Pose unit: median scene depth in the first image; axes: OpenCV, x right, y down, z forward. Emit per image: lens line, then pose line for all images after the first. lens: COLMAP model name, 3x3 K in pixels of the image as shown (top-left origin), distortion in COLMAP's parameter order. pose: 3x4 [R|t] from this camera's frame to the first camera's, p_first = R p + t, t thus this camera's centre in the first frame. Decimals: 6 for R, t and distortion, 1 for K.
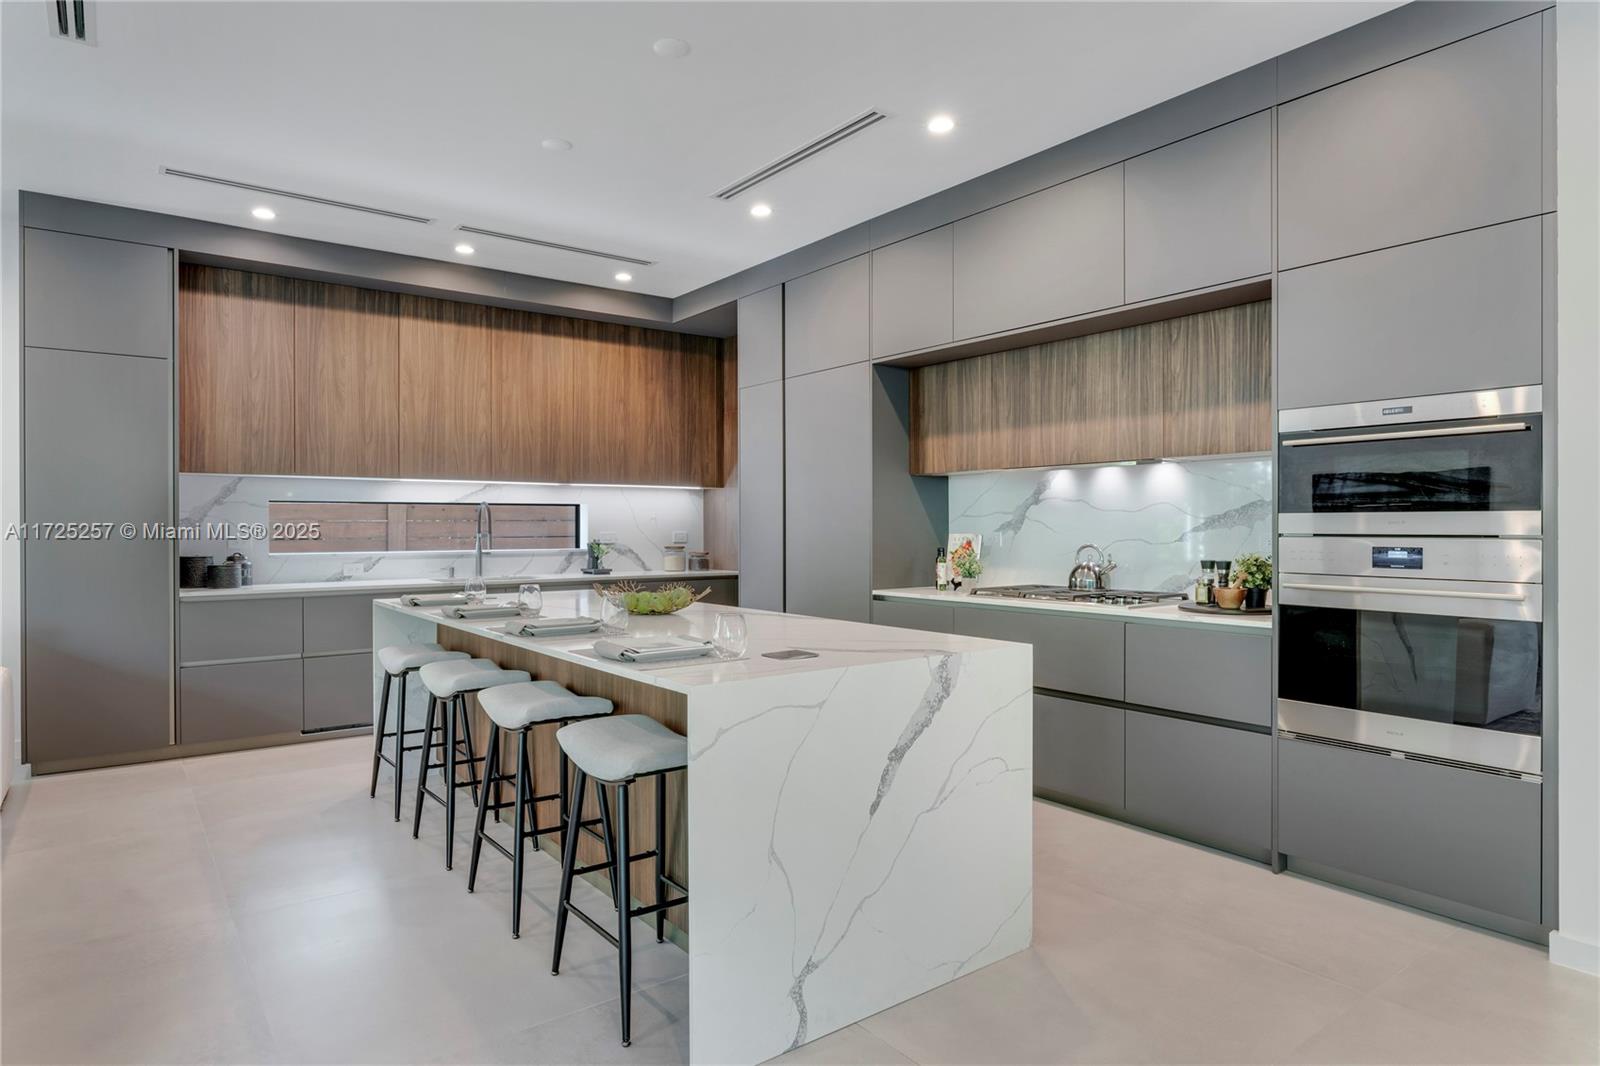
lens RADIAL K [[922.8, 0, 790.9], [0, 922.8, 533.0], [0, 0, 1]] dist [0.007282, -0.001310]
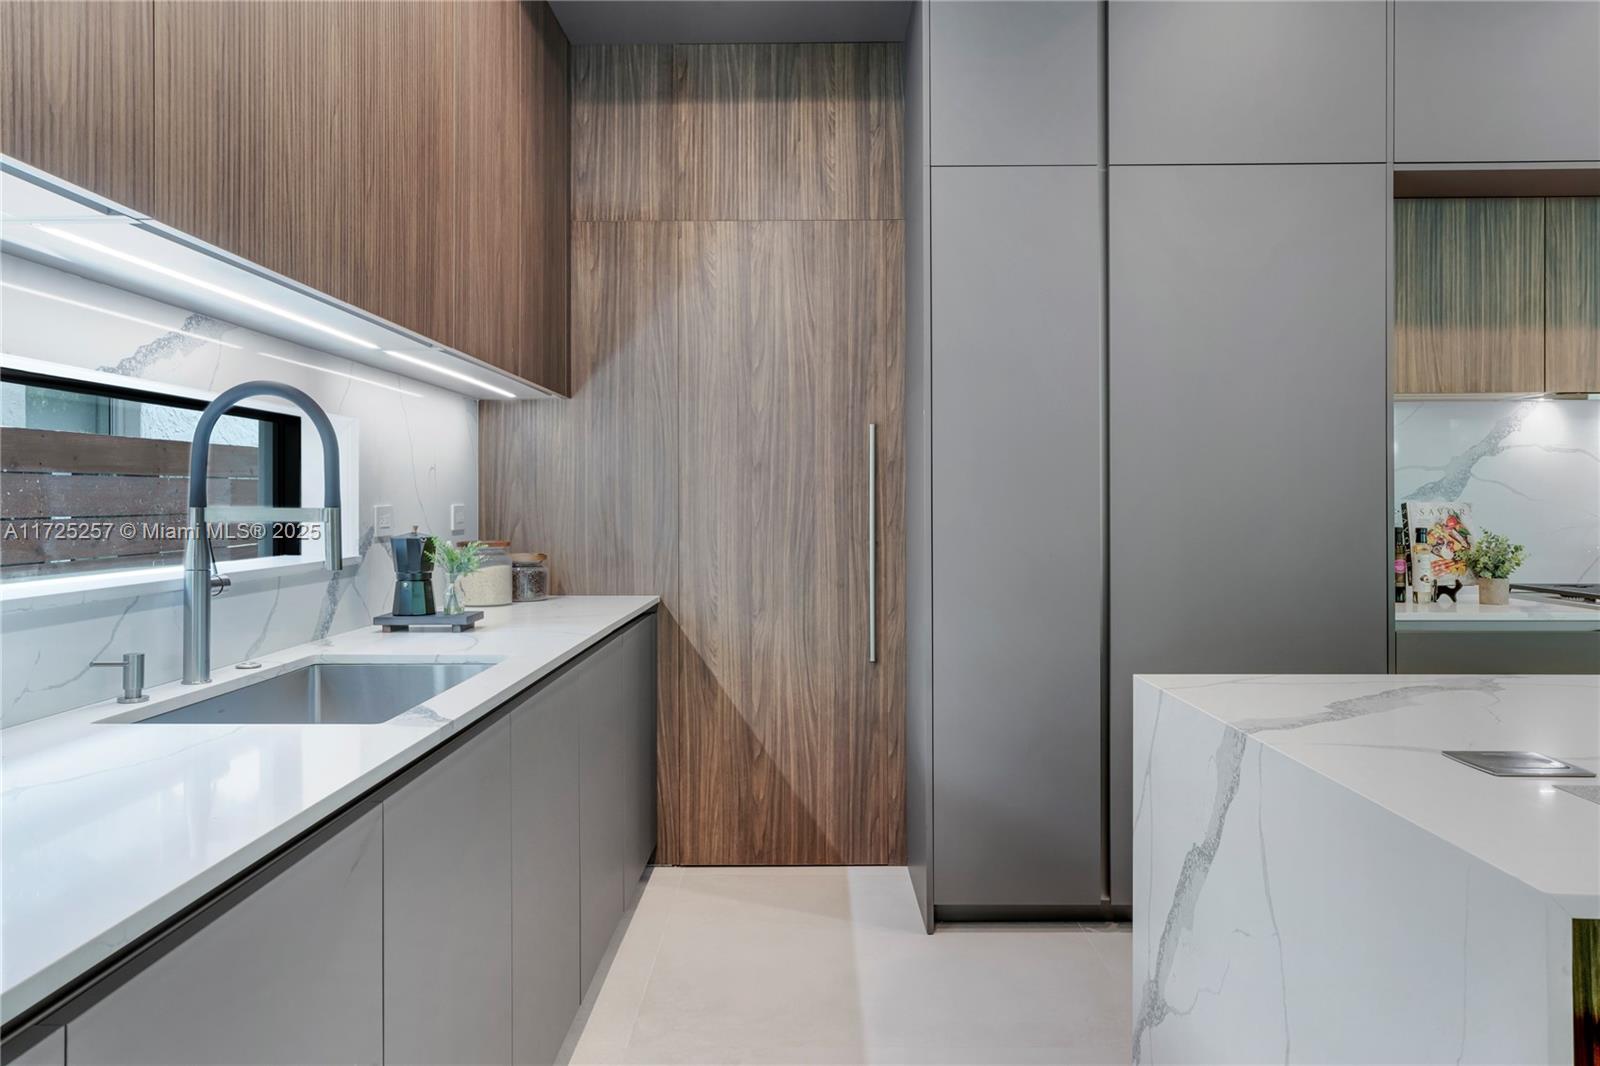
lens RADIAL K [[1168.6, 0, 763.0], [0, 1168.6, 501.0], [0, 0, 1]] dist [-0.011666, 0.015240]
pose [[0.624621, 0.000672, 0.780928, -0.703712], [0.002802, 0.999991, -0.003102, 0.000974], [-0.780923, 0.004126, 0.624613, 0.963733]]
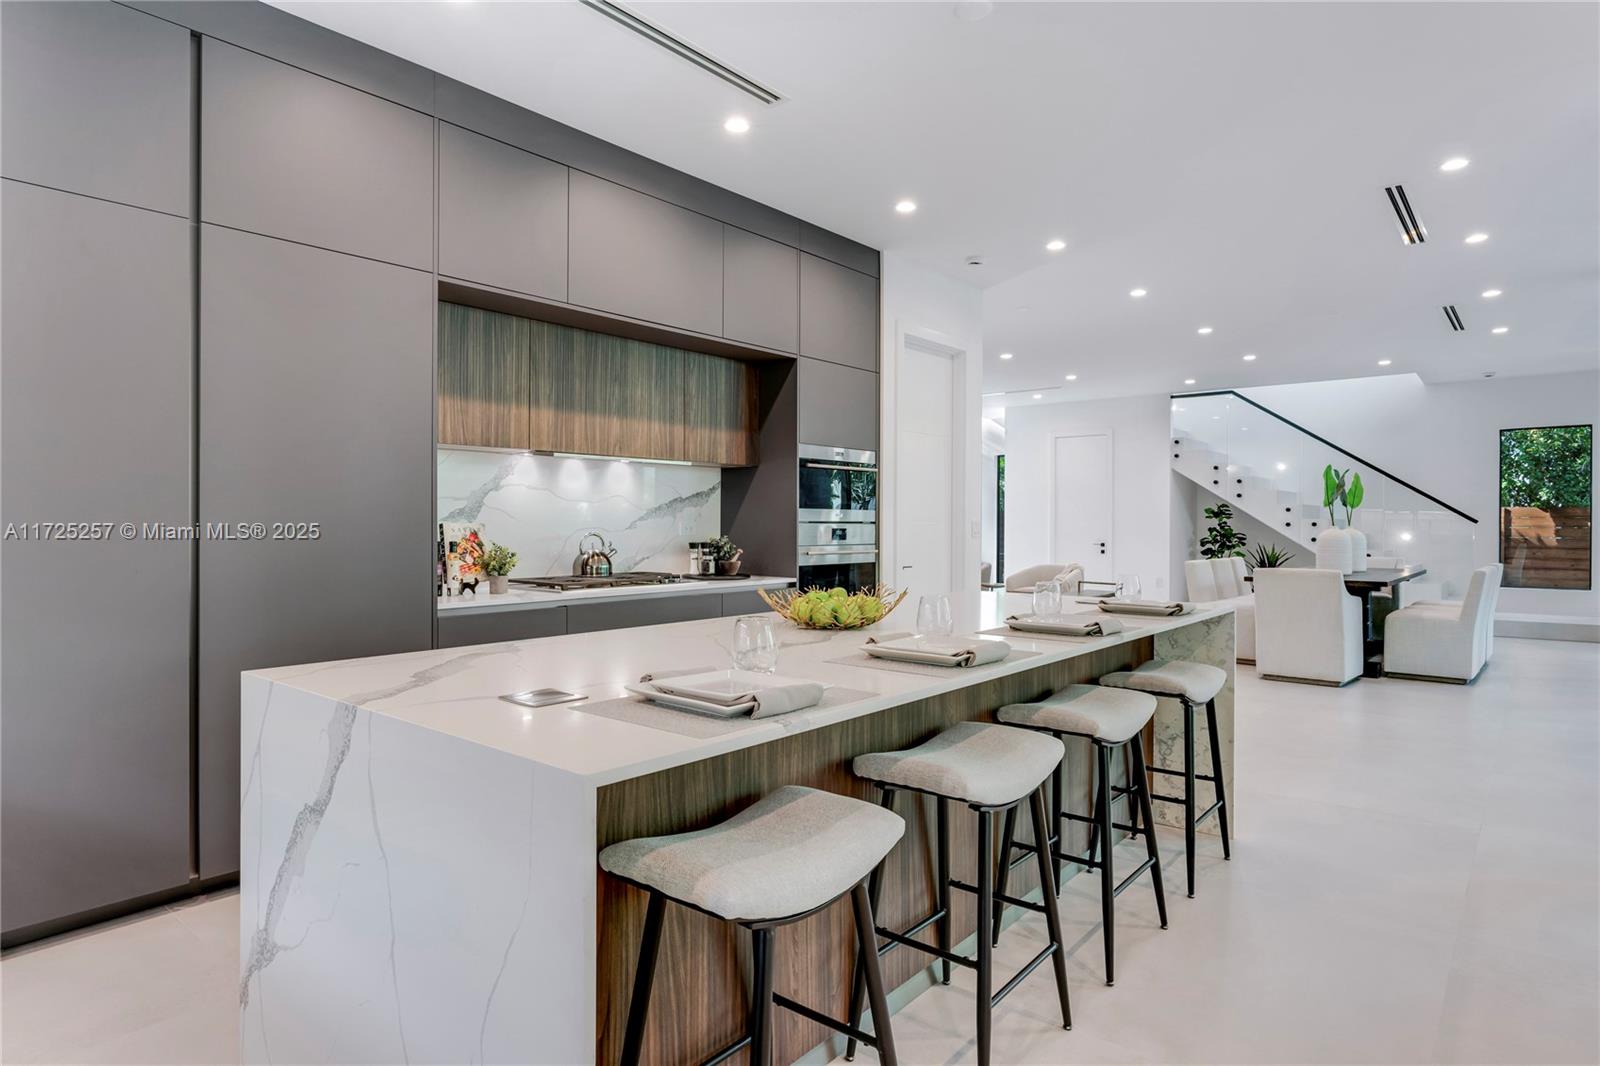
lens RADIAL K [[922.8, 0, 783.0], [0, 922.8, 526.5], [0, 0, 1]] dist [0.007282, -0.001310]
pose [[-0.213210, -0.004329, 0.976997, -0.721422], [-0.000278, 0.999990, 0.004370, -0.000077], [-0.977006, 0.000660, -0.213209, 0.991425]]
